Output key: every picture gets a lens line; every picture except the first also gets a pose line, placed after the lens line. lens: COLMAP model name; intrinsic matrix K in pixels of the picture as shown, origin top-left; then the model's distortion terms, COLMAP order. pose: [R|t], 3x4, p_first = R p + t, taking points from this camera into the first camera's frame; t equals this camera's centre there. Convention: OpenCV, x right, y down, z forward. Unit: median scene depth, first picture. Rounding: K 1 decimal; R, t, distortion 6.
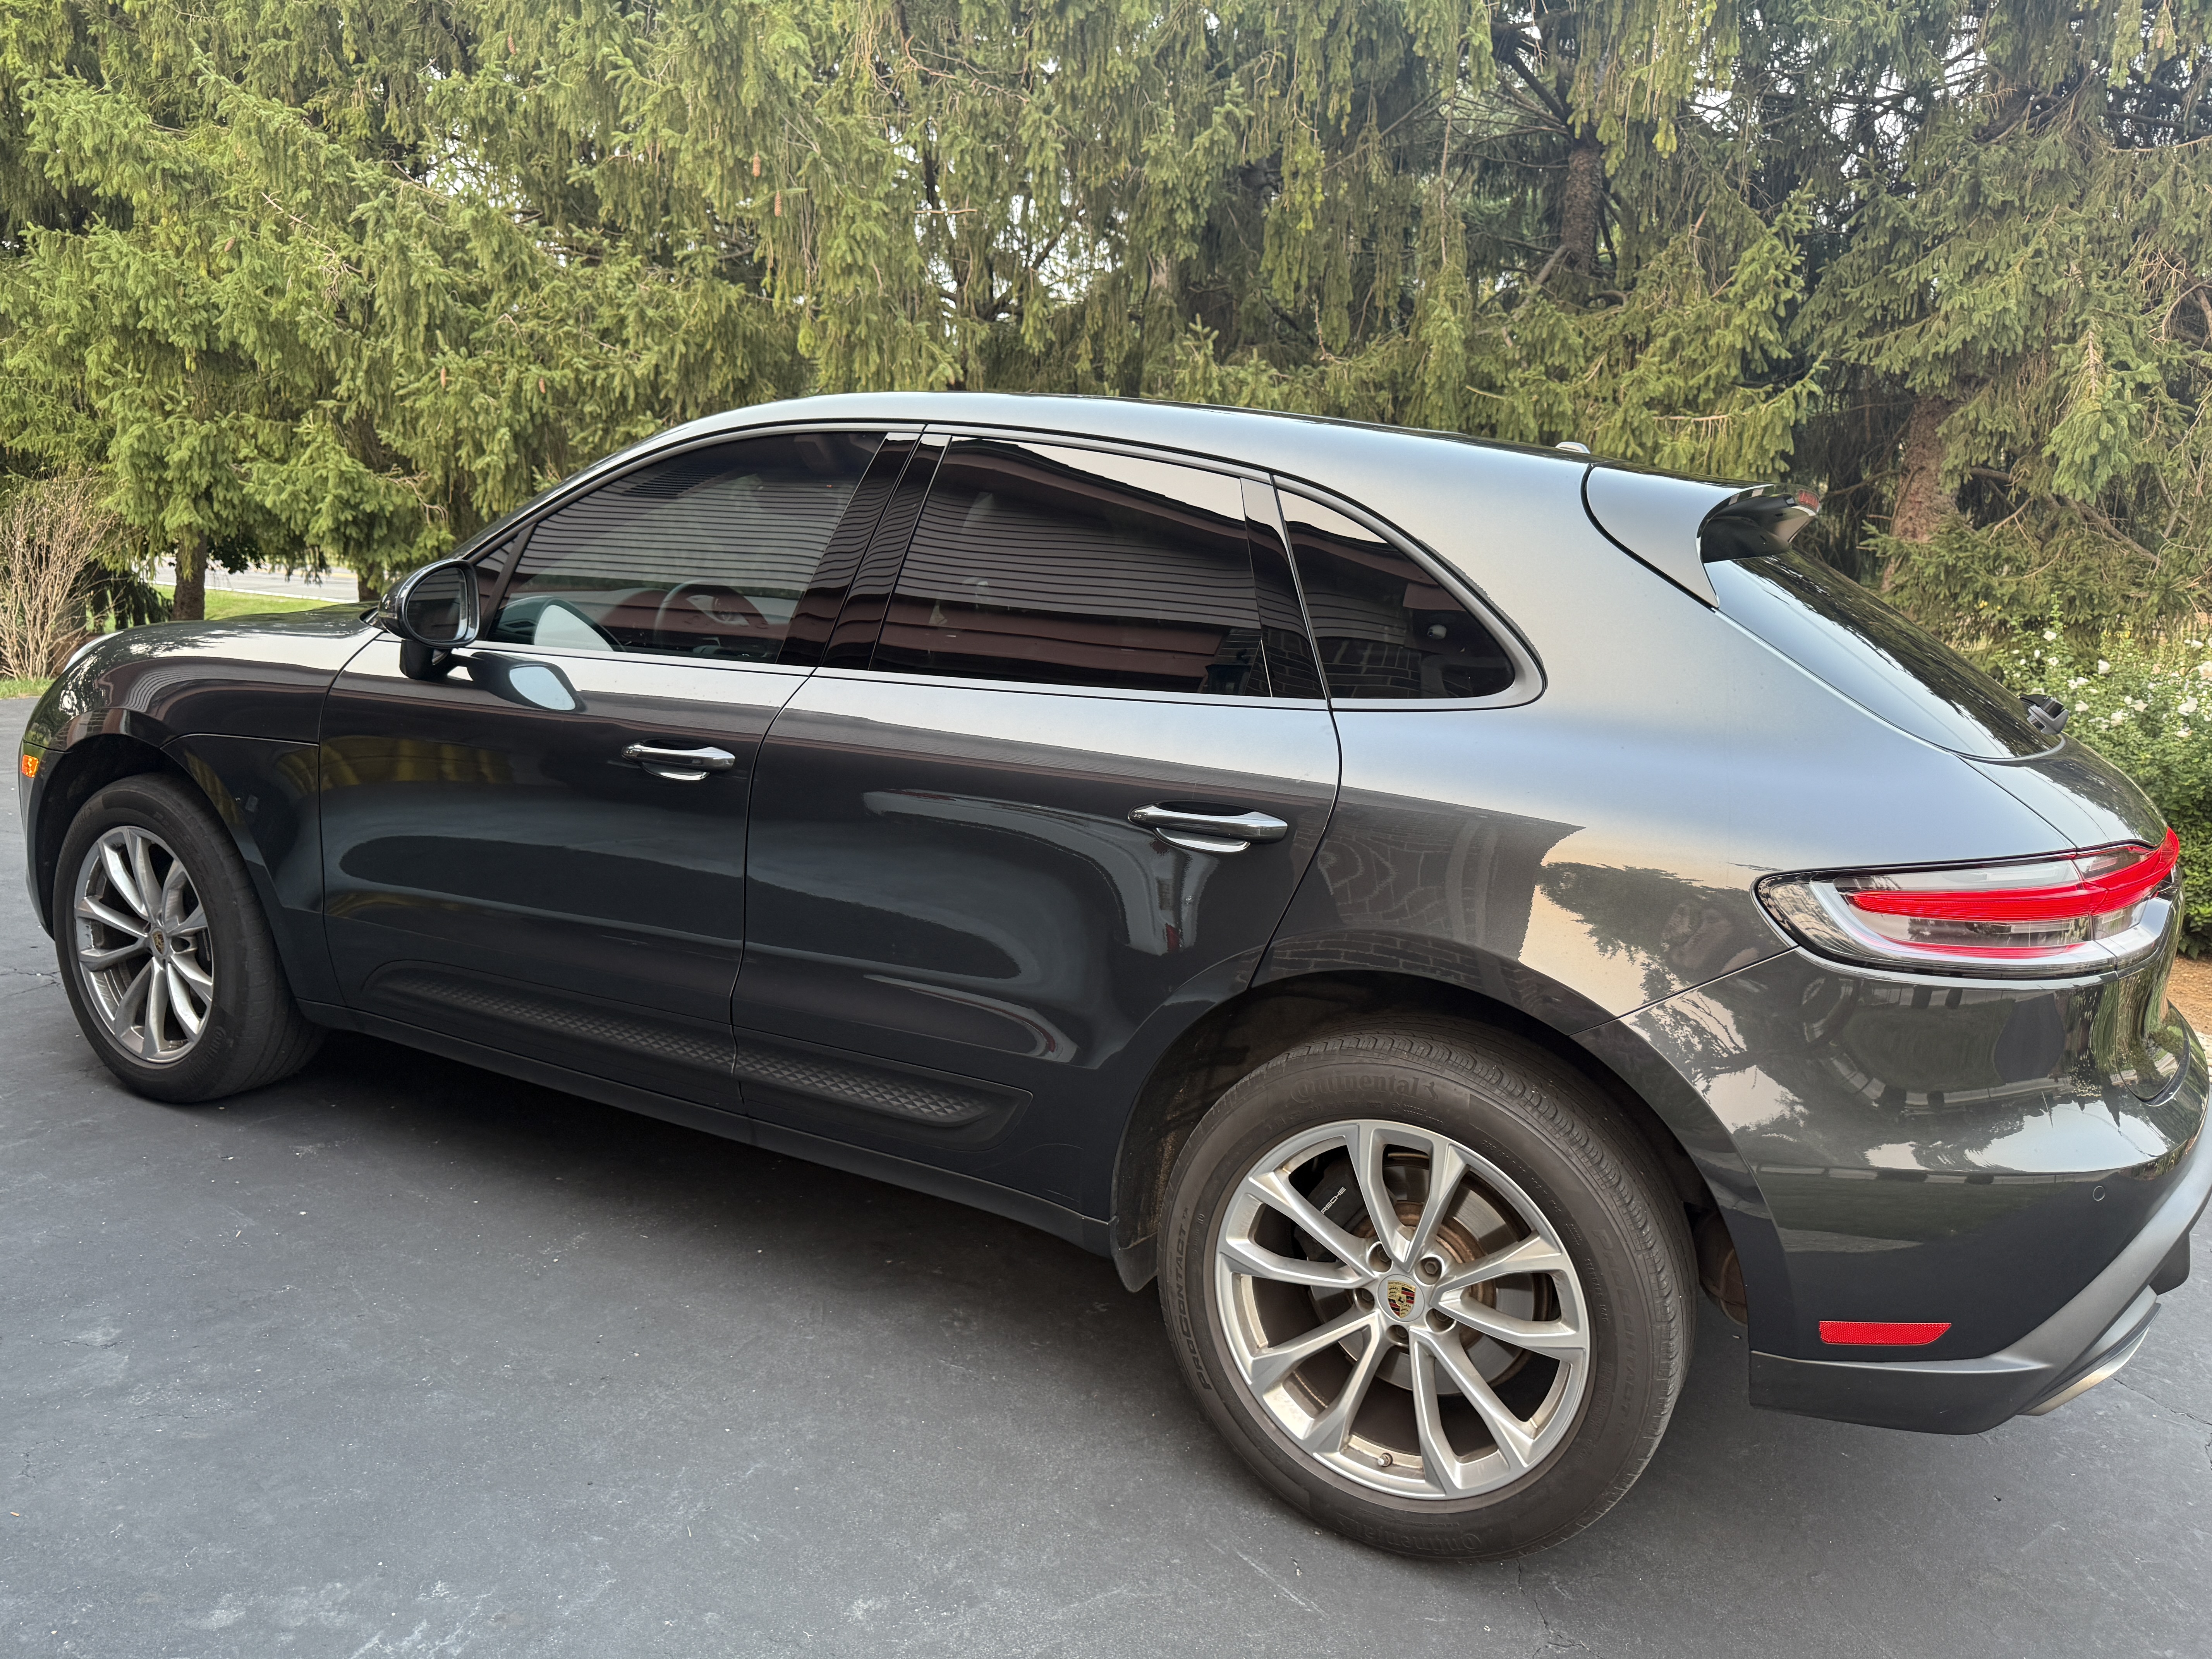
lens RADIAL K [[1624.6, 0, 1103.9], [0, 1624.6, 831.5], [0, 0, 1]] dist [-0.019966, 0.005355]
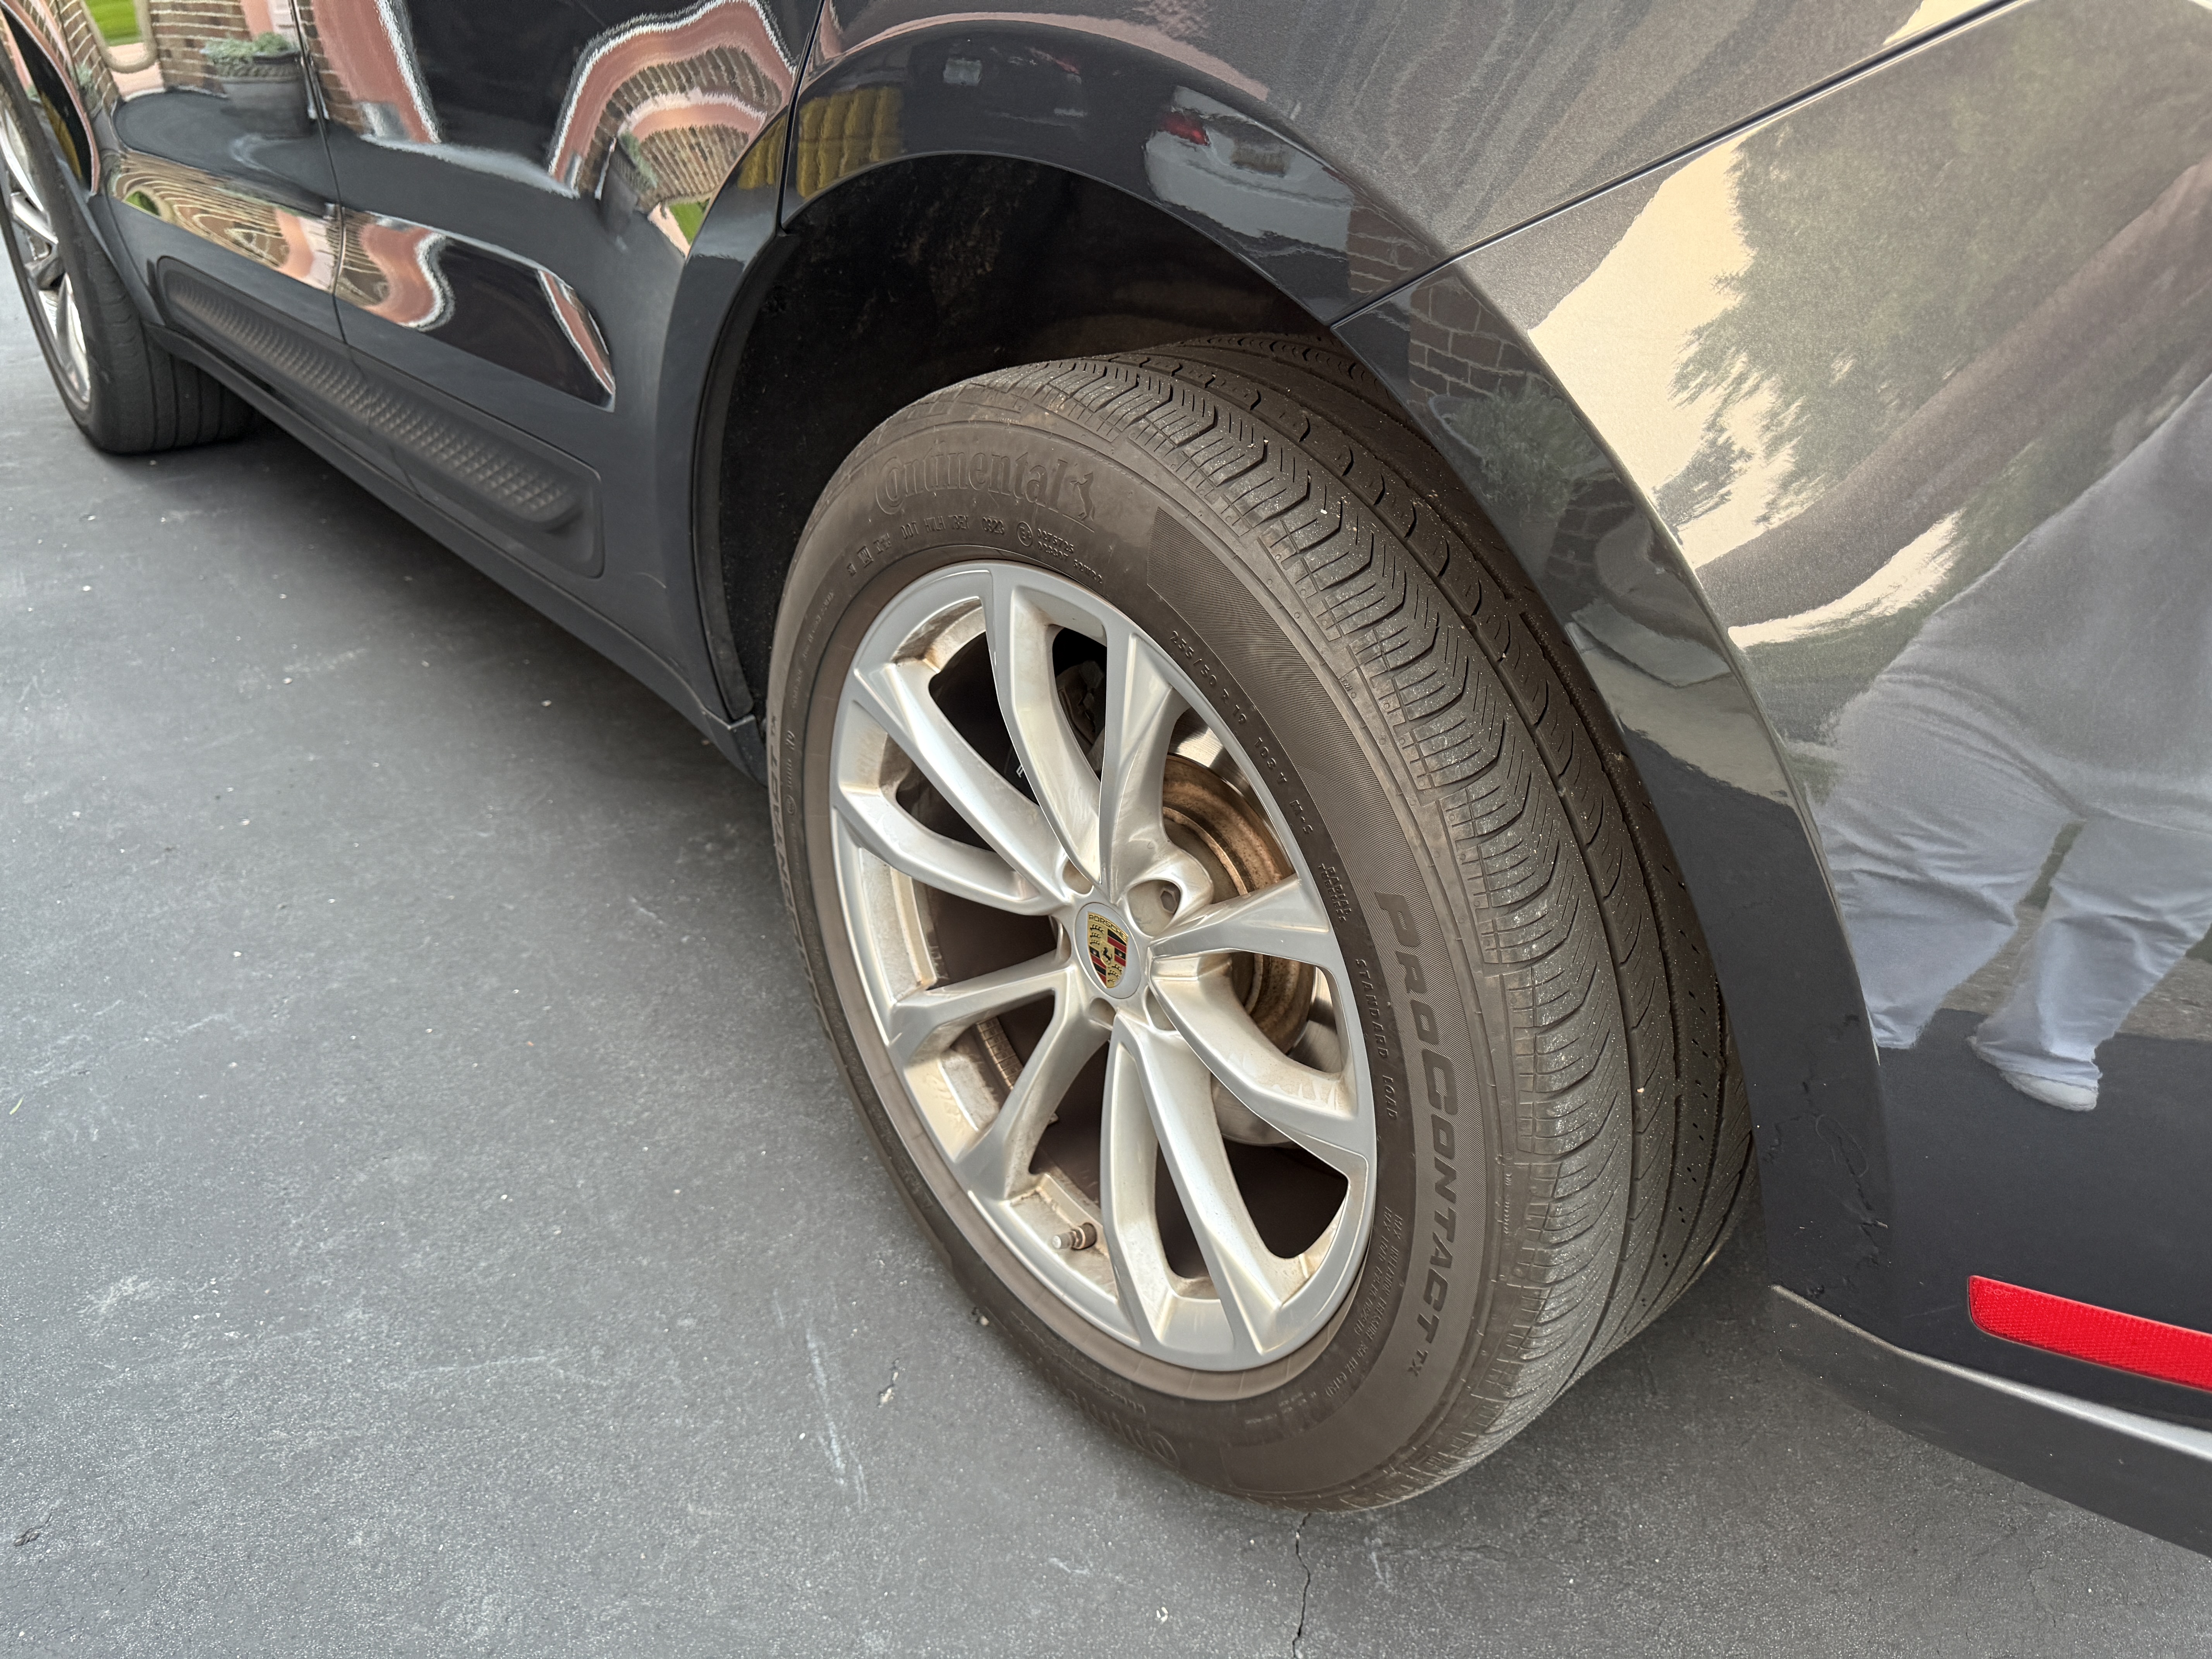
lens RADIAL K [[1624.6, 0, 1111.7], [0, 1624.6, 823.3], [0, 0, 1]] dist [-0.019966, 0.005355]
pose [[0.933259, 0.141879, -0.329997, 0.331613], [-0.031731, 0.947660, 0.317701, 0.104117], [0.357800, -0.286026, 0.888914, 0.591852]]
